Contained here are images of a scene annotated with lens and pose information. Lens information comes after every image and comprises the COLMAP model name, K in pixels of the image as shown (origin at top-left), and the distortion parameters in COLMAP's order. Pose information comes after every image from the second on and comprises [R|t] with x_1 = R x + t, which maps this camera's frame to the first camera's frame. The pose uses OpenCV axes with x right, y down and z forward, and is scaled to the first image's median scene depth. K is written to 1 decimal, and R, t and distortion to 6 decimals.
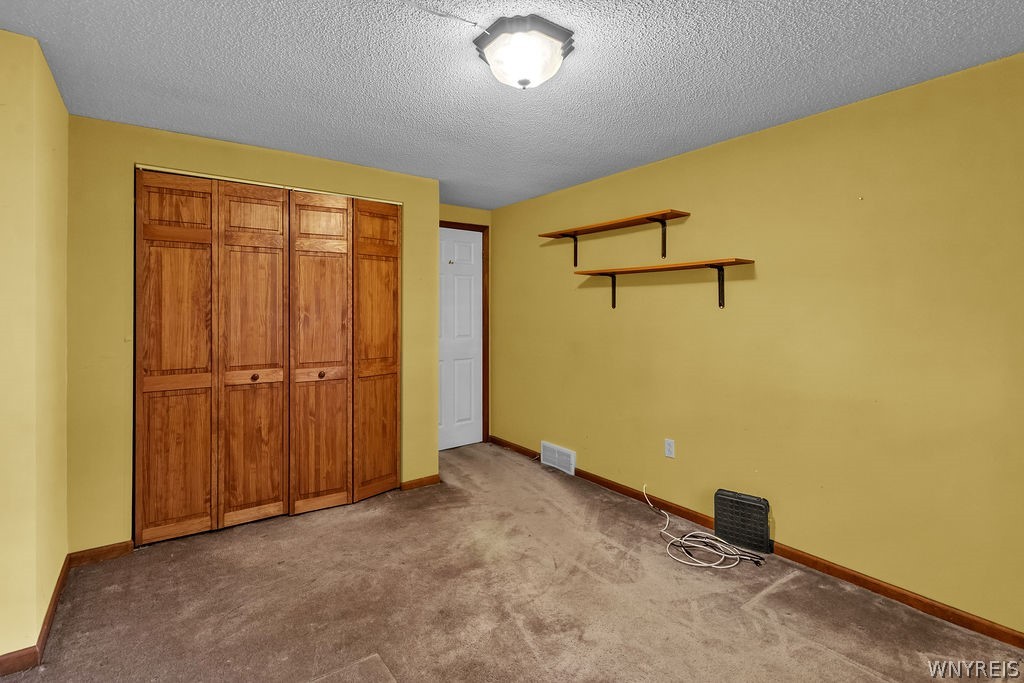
lens RADIAL K [[487.6, 0, 508.2], [0, 487.6, 310.4], [0, 0, 1]] dist [-0.000906, 0.000186]
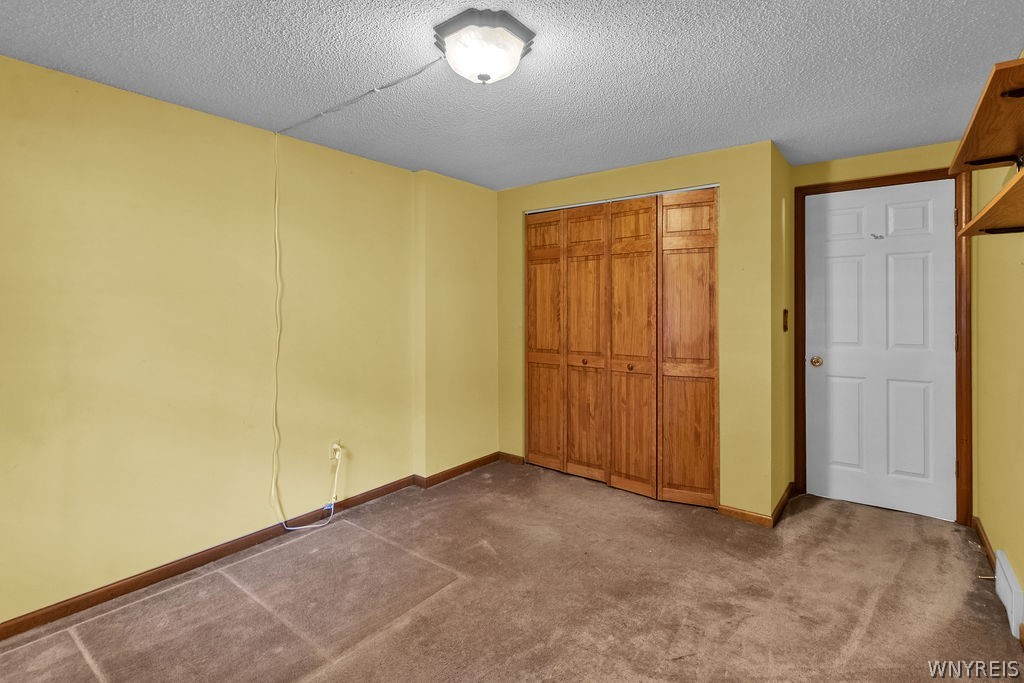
lens RADIAL K [[487.6, 0, 508.2], [0, 487.6, 310.4], [0, 0, 1]] dist [-0.000906, 0.000186]
pose [[0.271903, 0.004080, -0.962316, 0.598065], [0.003048, 0.999982, 0.005101, 0.000241], [0.962320, -0.004320, 0.271886, 0.463288]]
